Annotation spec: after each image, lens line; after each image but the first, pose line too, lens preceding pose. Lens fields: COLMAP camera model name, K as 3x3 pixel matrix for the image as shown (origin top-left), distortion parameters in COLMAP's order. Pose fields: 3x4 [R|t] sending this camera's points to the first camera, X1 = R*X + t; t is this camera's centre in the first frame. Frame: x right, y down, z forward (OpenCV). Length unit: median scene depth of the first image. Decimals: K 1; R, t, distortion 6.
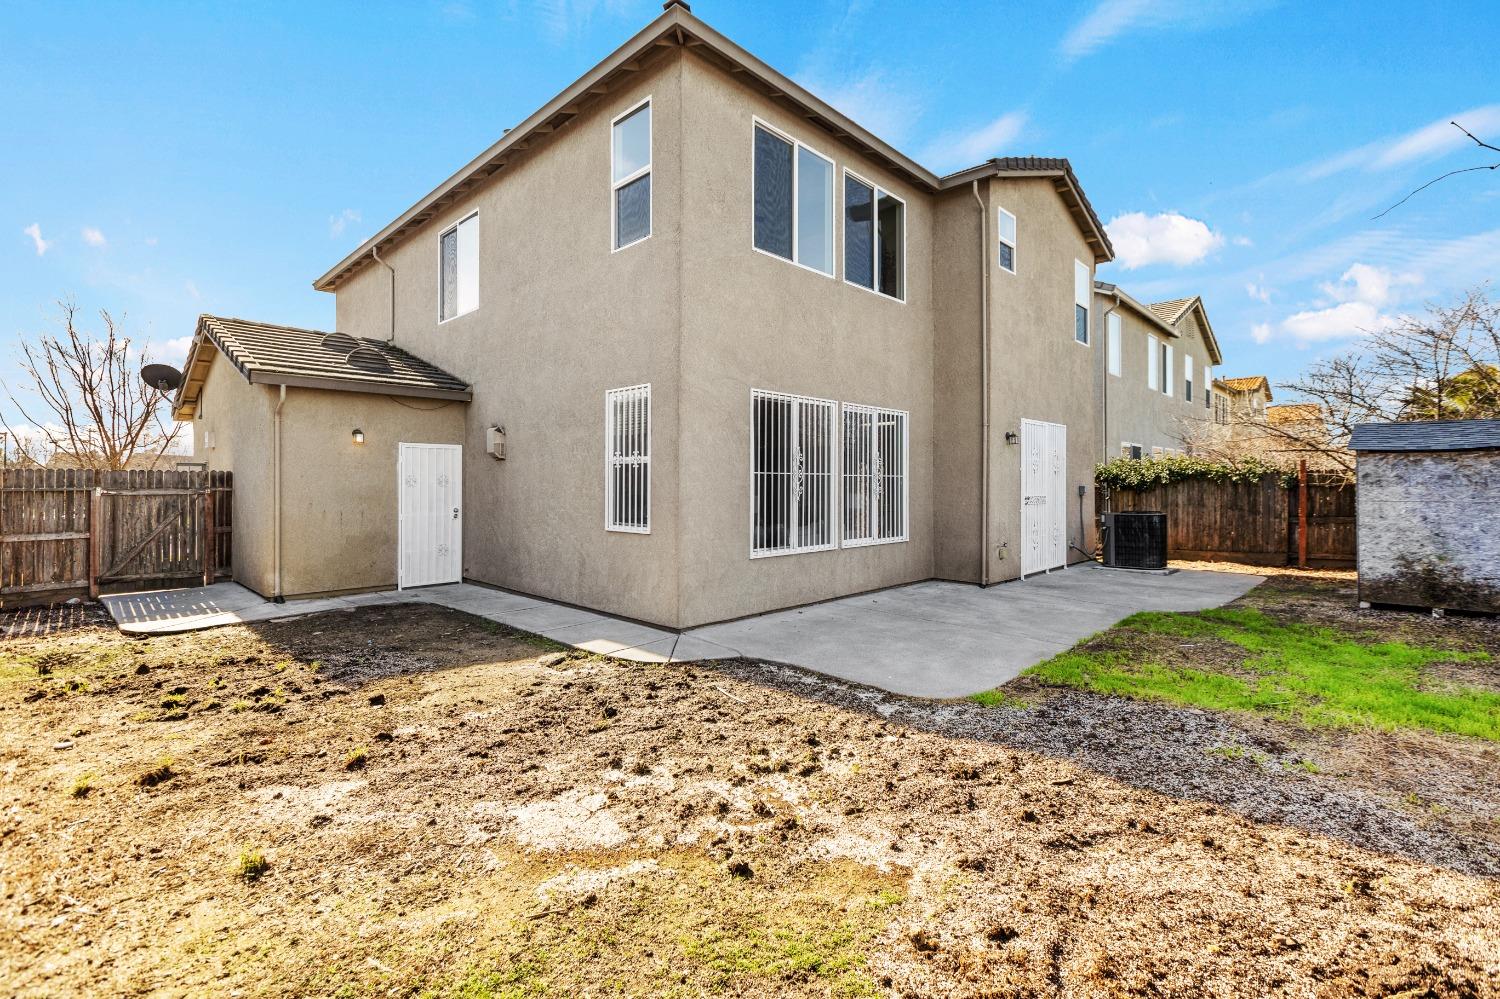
lens RADIAL K [[666.7, 0, 754.5], [0, 666.7, 481.4], [0, 0, 1]] dist [0.000260, 0.000059]
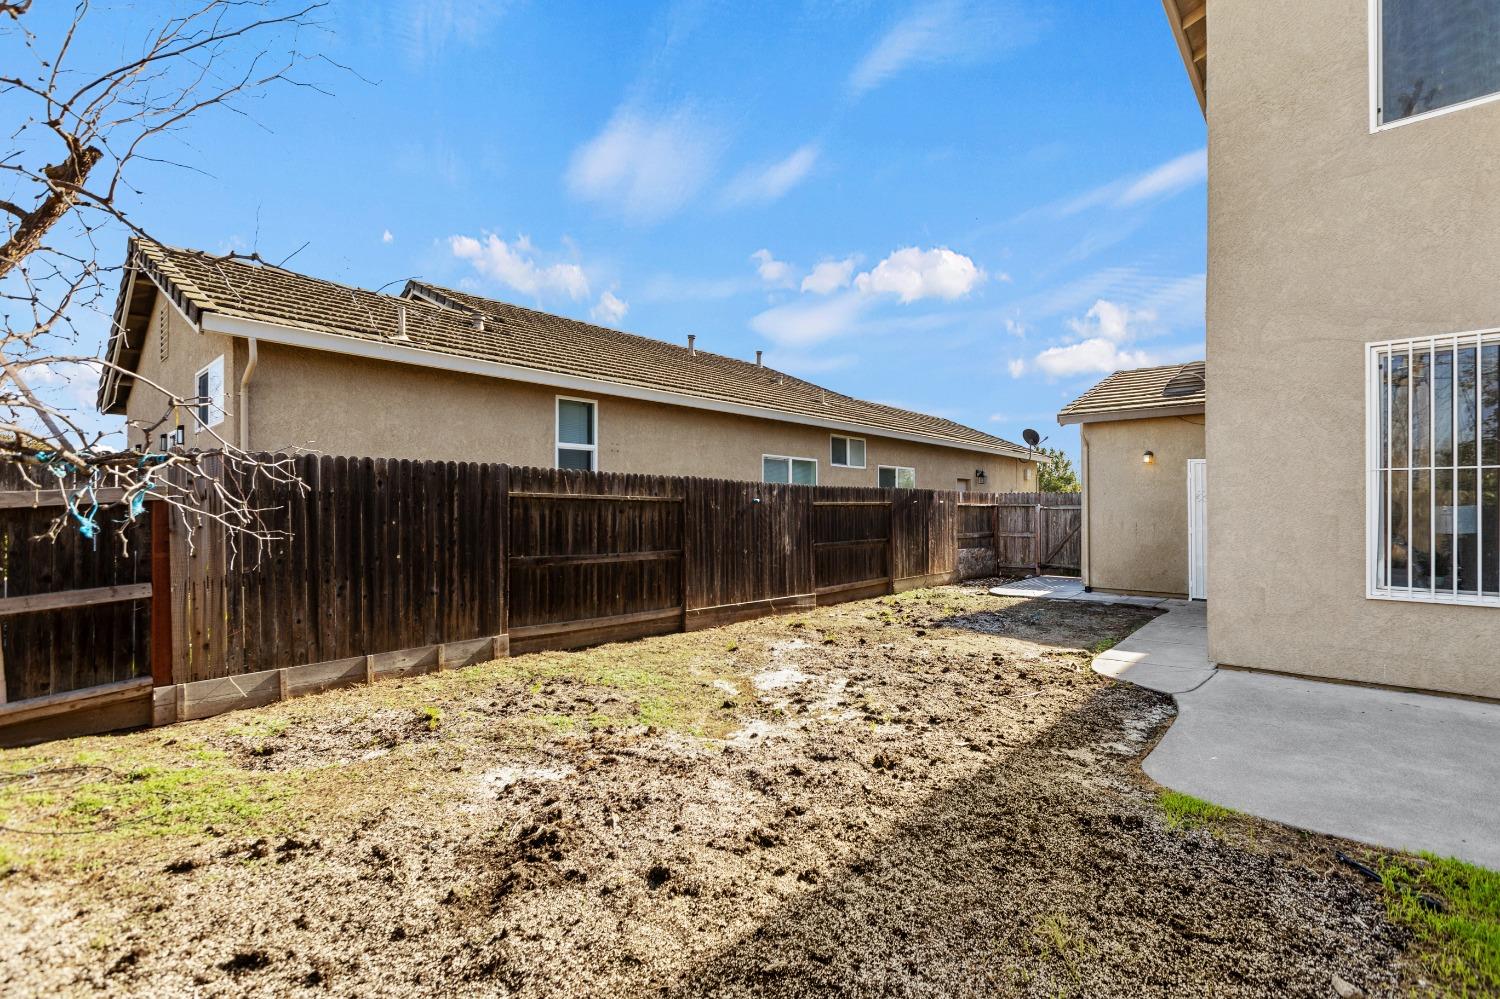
lens RADIAL K [[685.8, 0, 781.5], [0, 685.8, 507.3], [0, 0, 1]] dist [0.000559, 0.000200]
pose [[0.063137, -0.005410, -0.997990, 1.138817], [0.003929, 0.999979, -0.005172, 0.045934], [0.997997, -0.003595, 0.063157, 0.654932]]
